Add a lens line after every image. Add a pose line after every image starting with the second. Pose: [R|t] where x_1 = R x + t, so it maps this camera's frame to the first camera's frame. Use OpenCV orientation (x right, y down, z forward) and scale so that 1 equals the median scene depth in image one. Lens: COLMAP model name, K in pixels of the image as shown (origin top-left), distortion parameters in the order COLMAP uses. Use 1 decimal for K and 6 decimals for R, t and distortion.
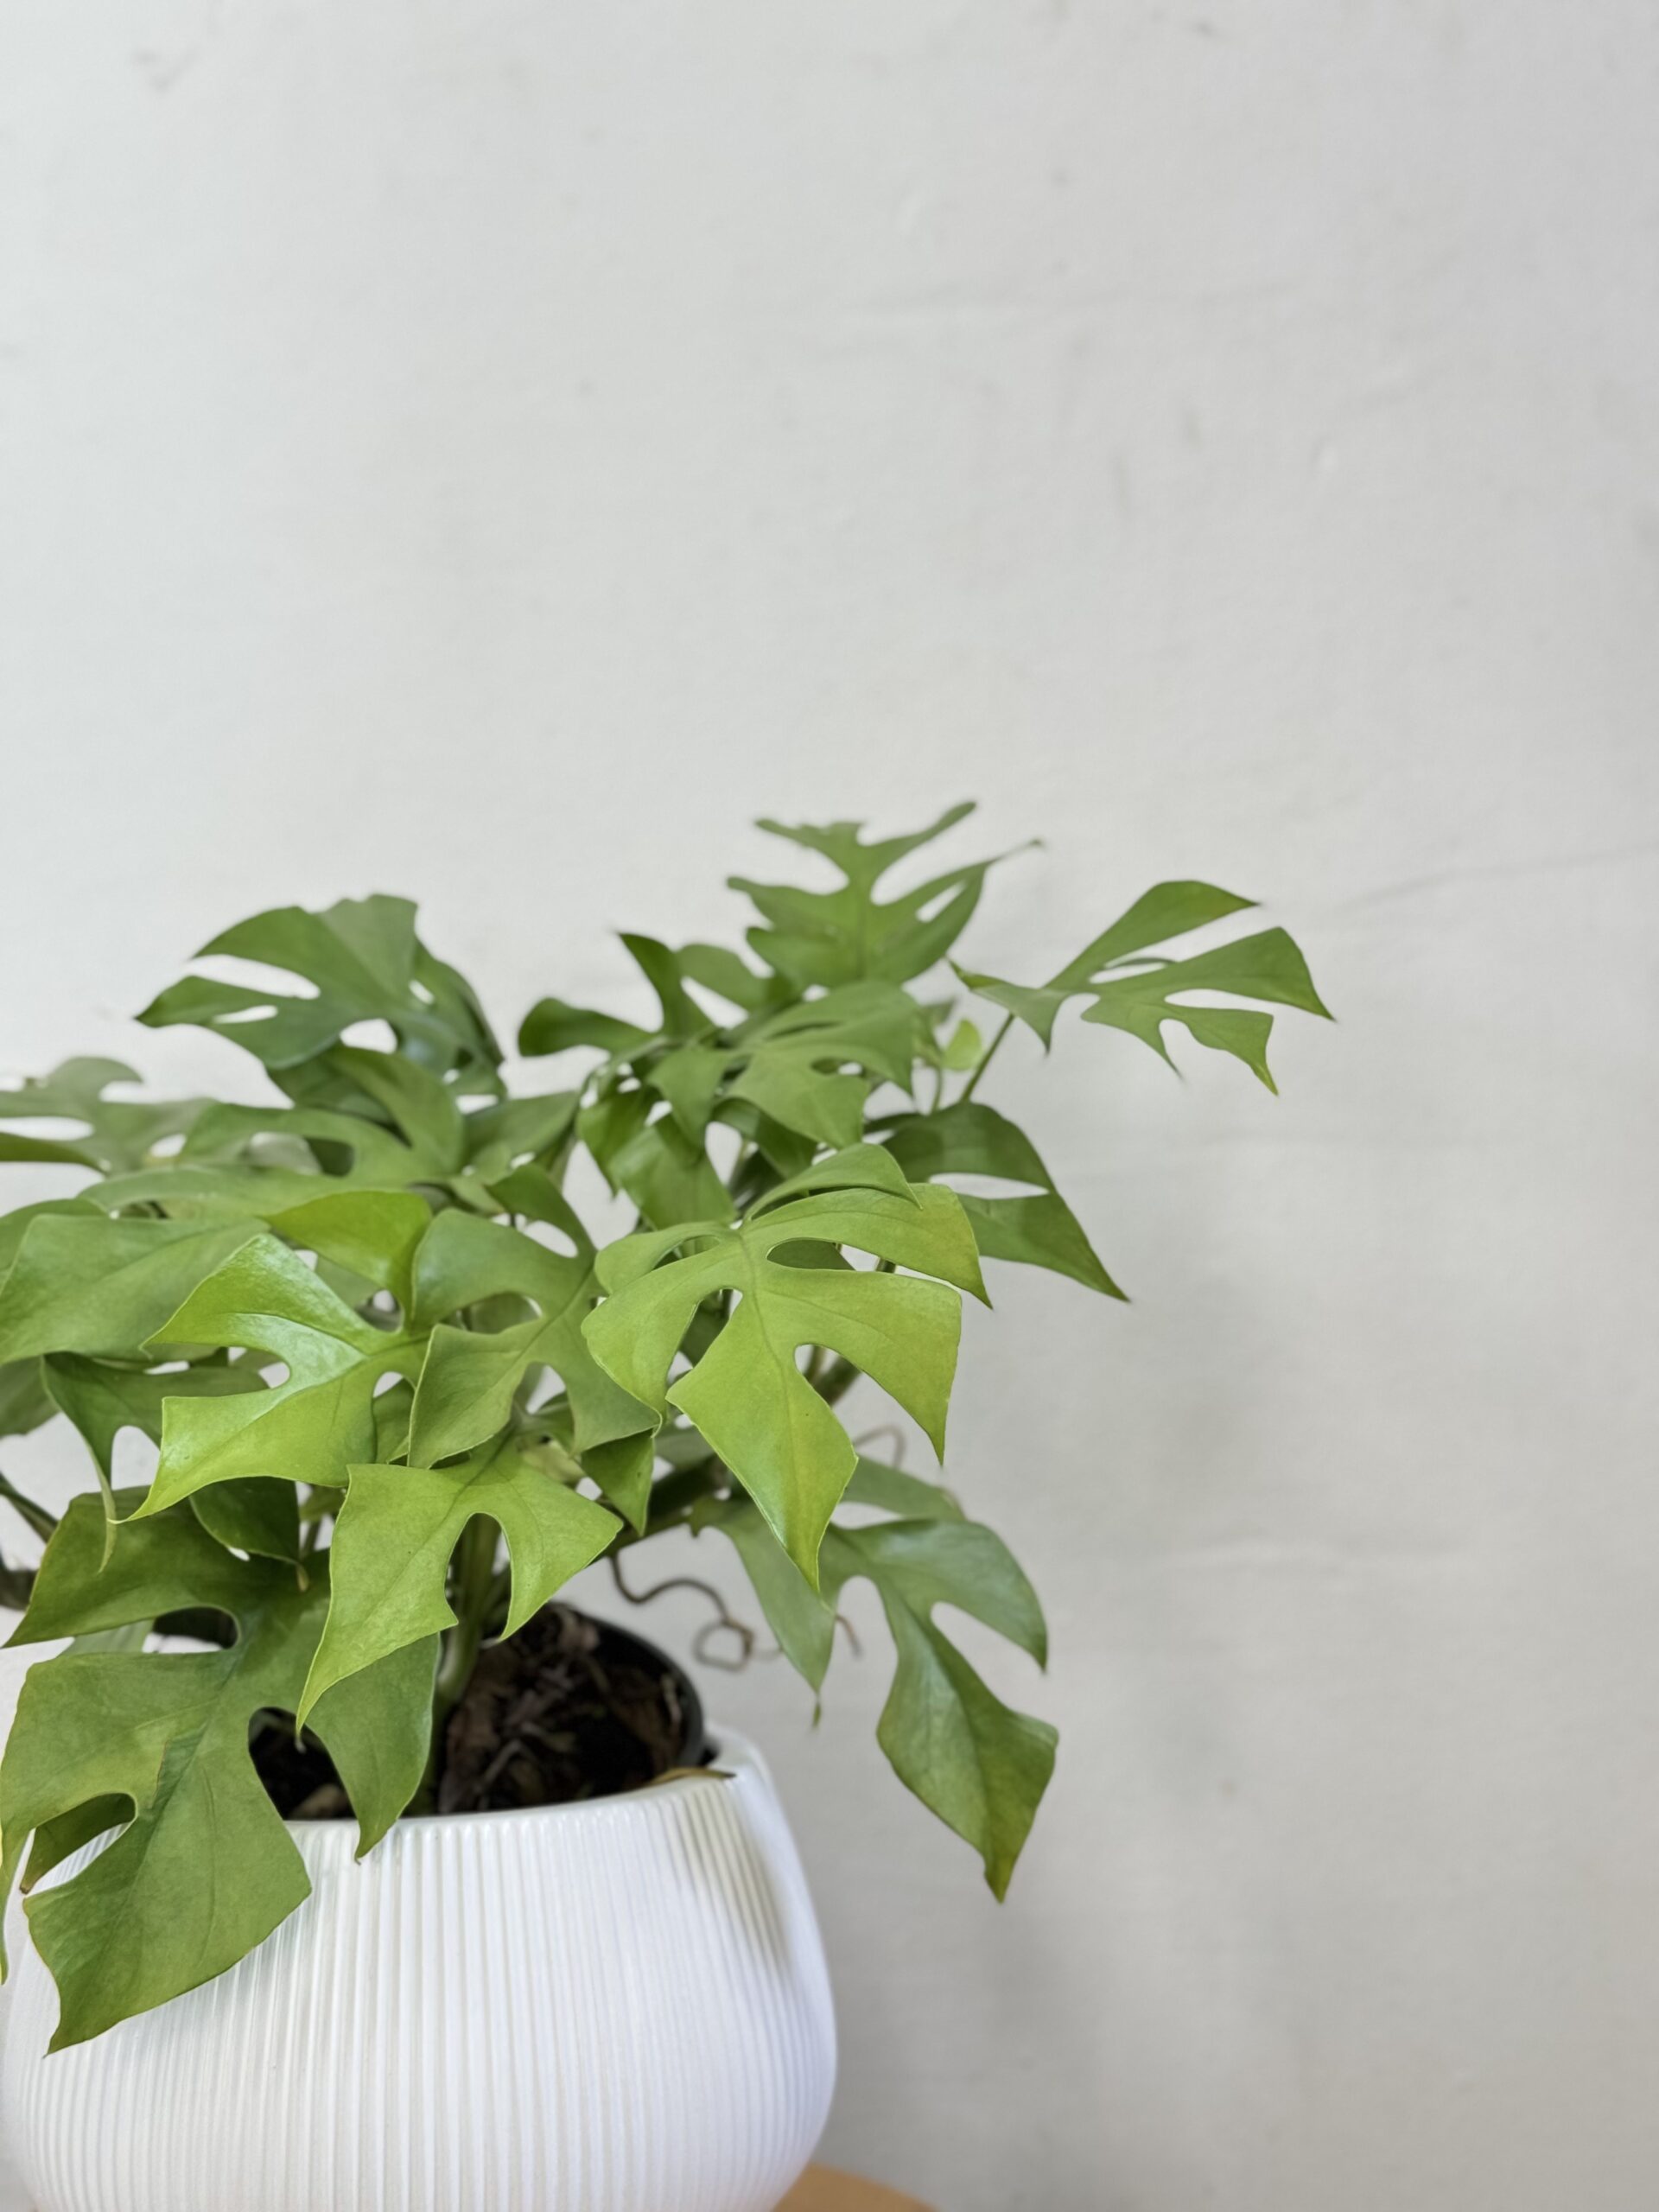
lens RADIAL K [[3505.1, 0, 829.5], [0, 3505.1, 1106.0], [0, 0, 1]] dist [0.201334, -0.130394]
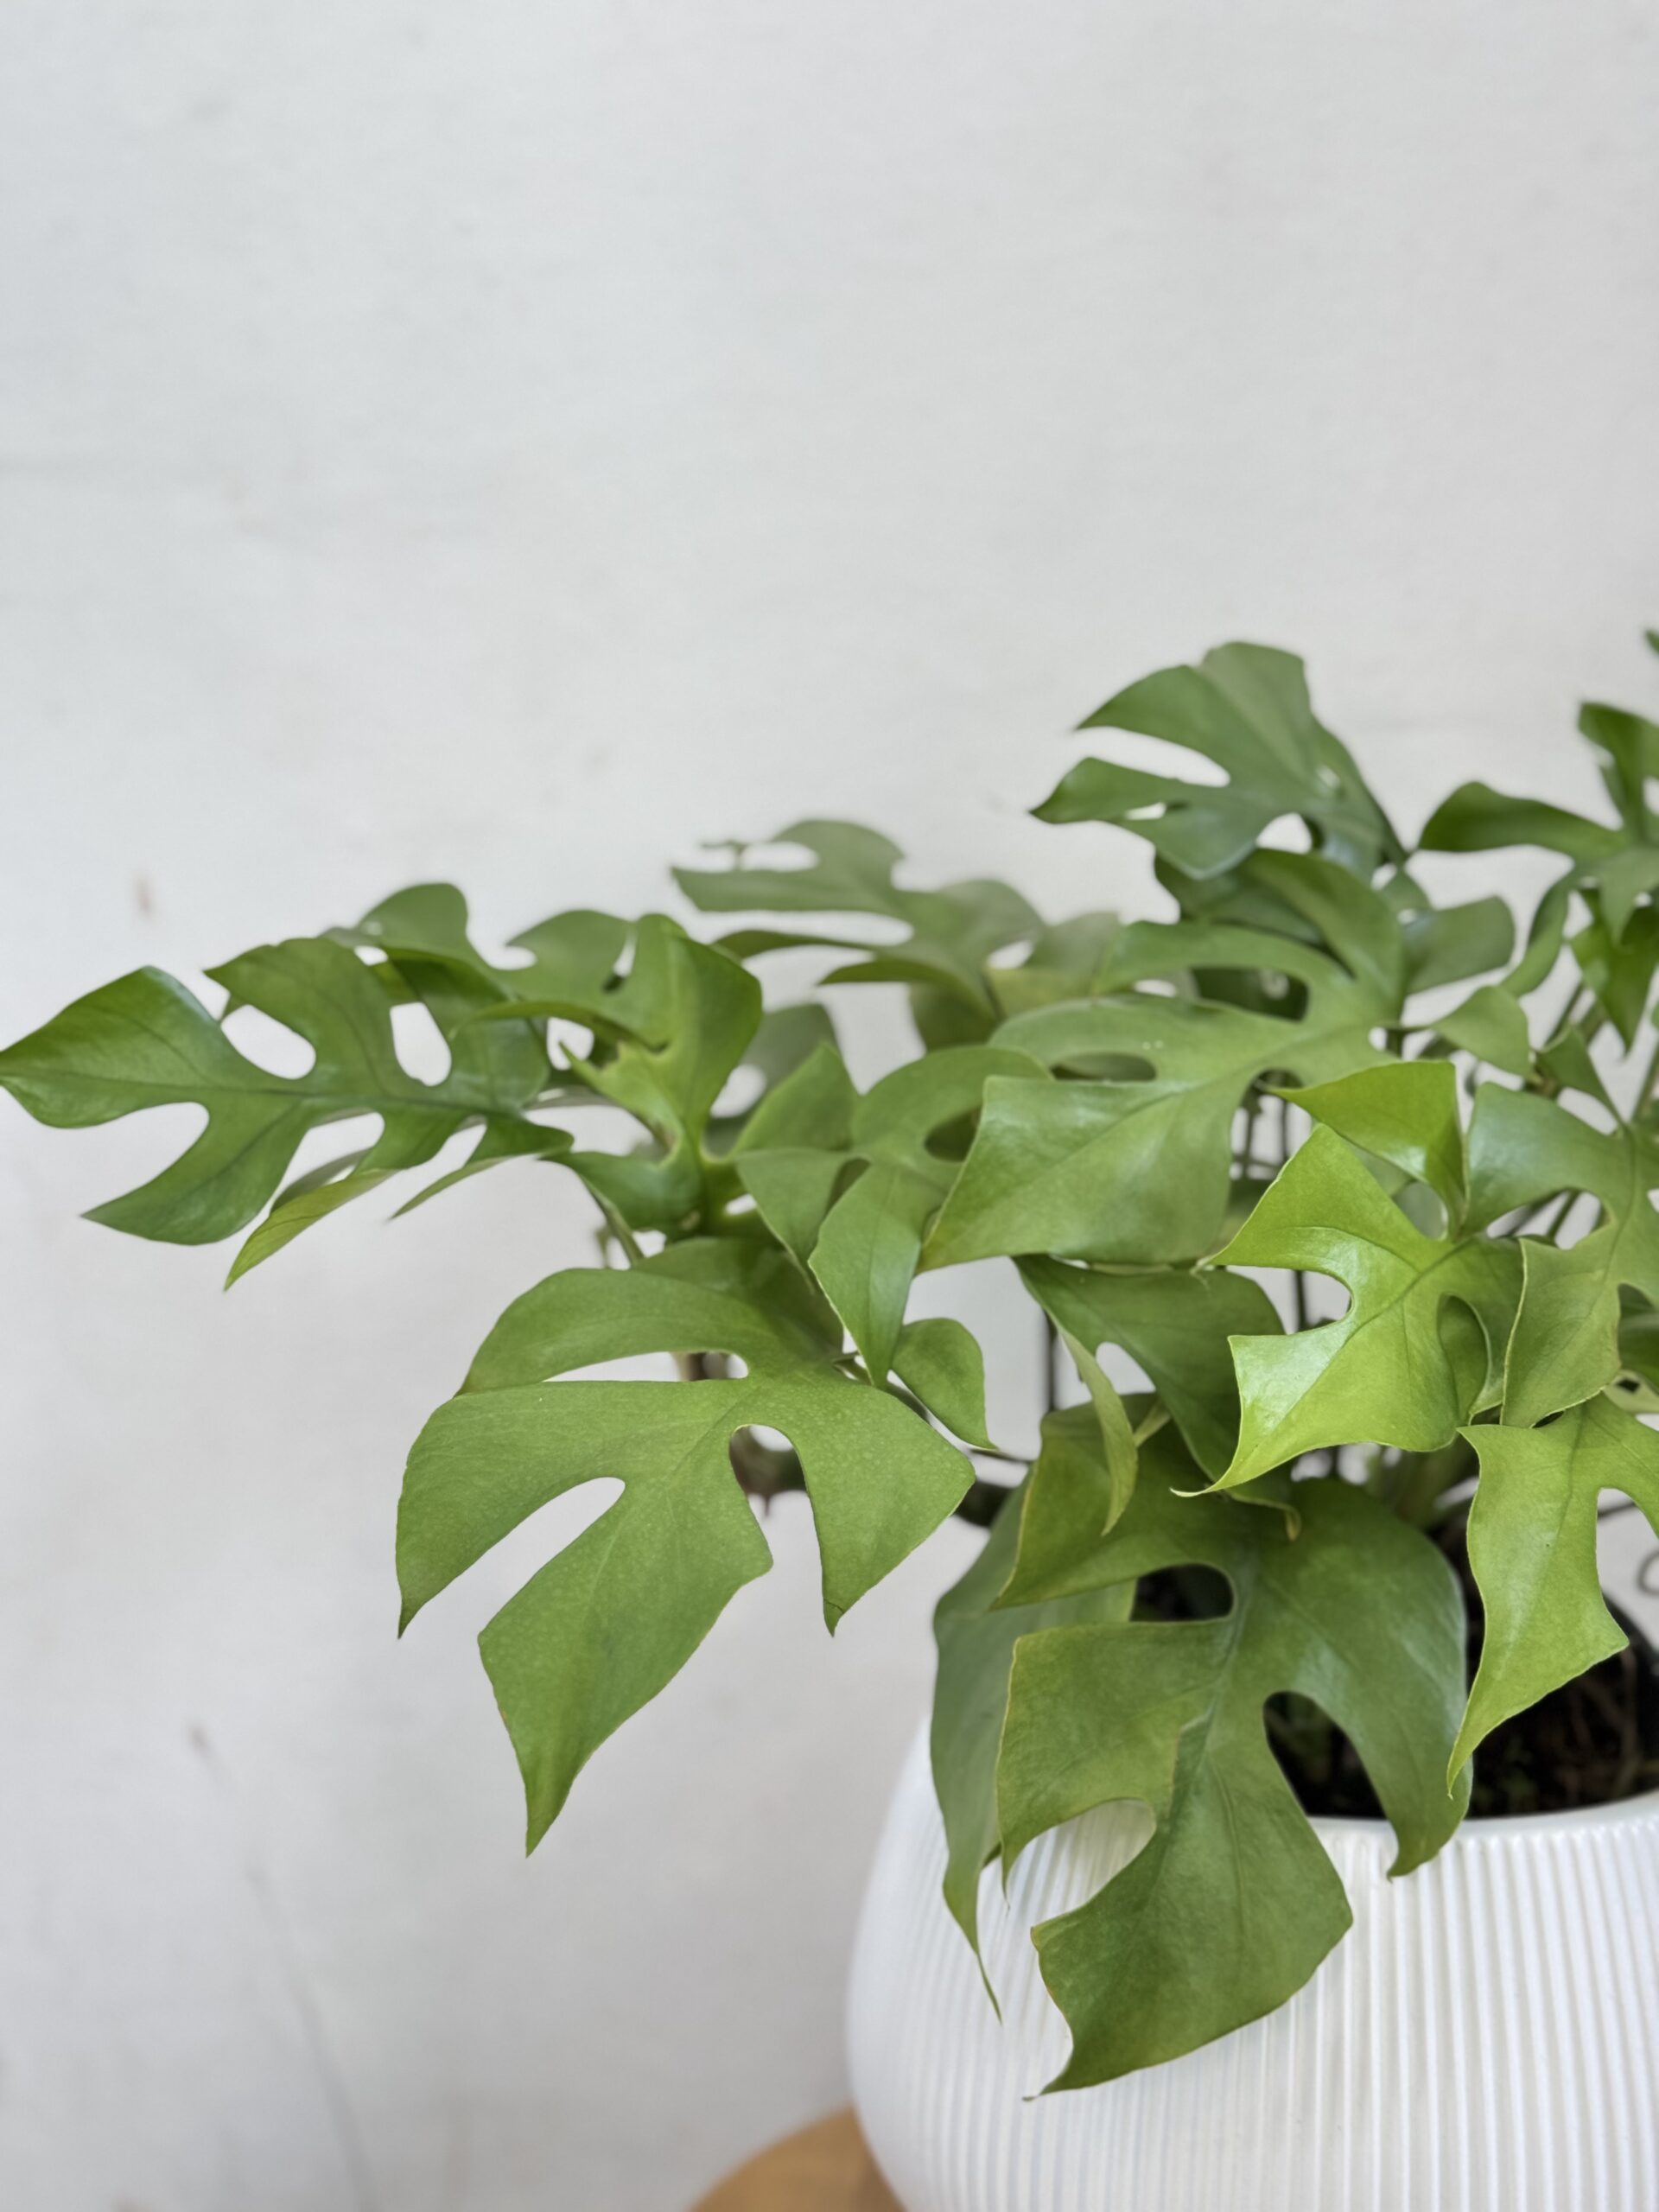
lens RADIAL K [[3505.1, 0, 829.5], [0, 3505.1, 1106.0], [0, 0, 1]] dist [0.201334, -0.130394]
pose [[0.999382, 0.024289, 0.025427, -0.283661], [-0.027305, 0.991671, 0.125870, -0.063376], [-0.022158, -0.126487, 0.991721, 0.207397]]
